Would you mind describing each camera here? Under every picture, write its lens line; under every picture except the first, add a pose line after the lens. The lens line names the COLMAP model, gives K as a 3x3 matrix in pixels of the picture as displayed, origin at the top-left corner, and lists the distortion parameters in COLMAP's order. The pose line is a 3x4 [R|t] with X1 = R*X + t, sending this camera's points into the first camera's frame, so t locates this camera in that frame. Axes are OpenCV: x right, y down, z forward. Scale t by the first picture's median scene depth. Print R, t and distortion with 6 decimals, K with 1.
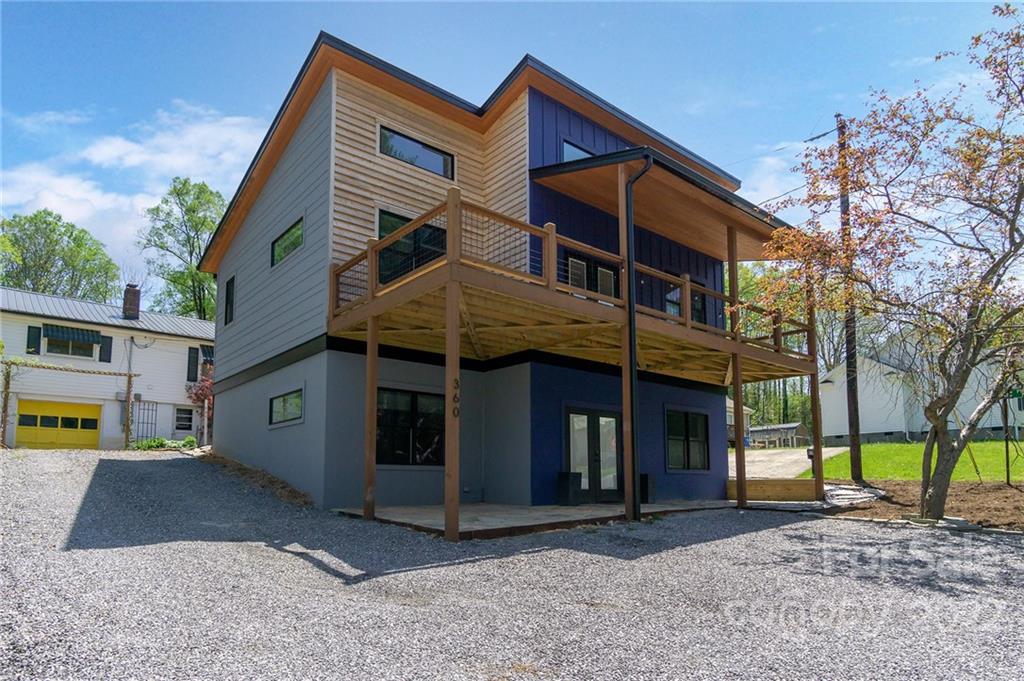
lens RADIAL K [[649.0, 0, 511.7], [0, 649.0, 387.5], [0, 0, 1]] dist [-0.003756, -0.000858]
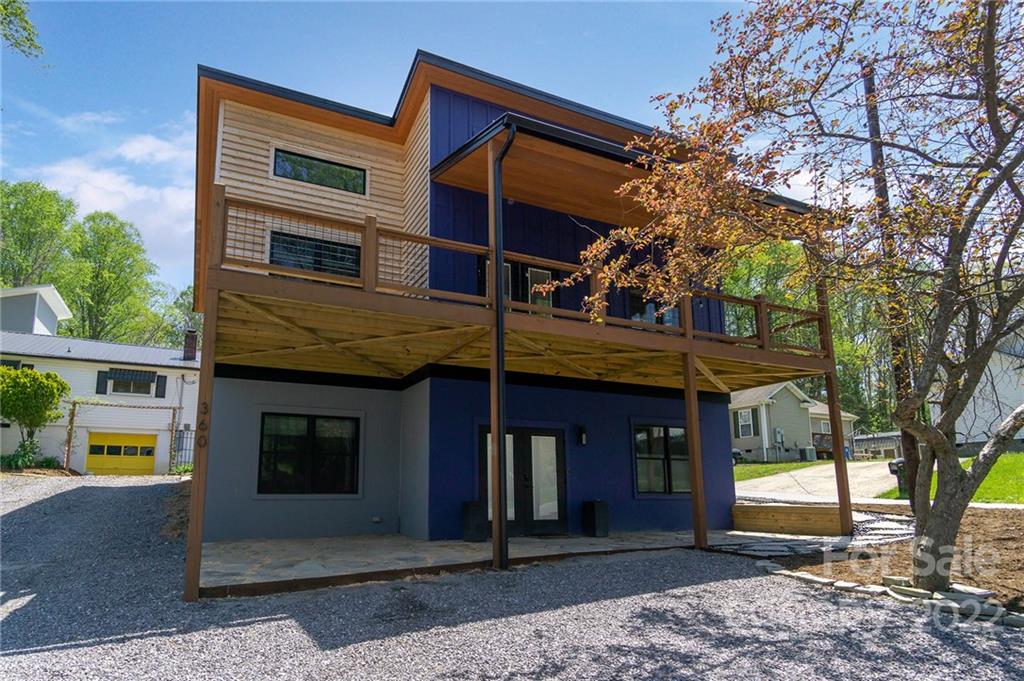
lens RADIAL K [[555.5, 0, 513.2], [0, 555.5, 373.4], [0, 0, 1]] dist [-0.001775, -0.000716]
pose [[0.957170, -0.057656, -0.283727, 0.345801], [0.041160, 0.997116, -0.063768, 0.008621], [0.286585, 0.049358, 0.956782, 0.286227]]
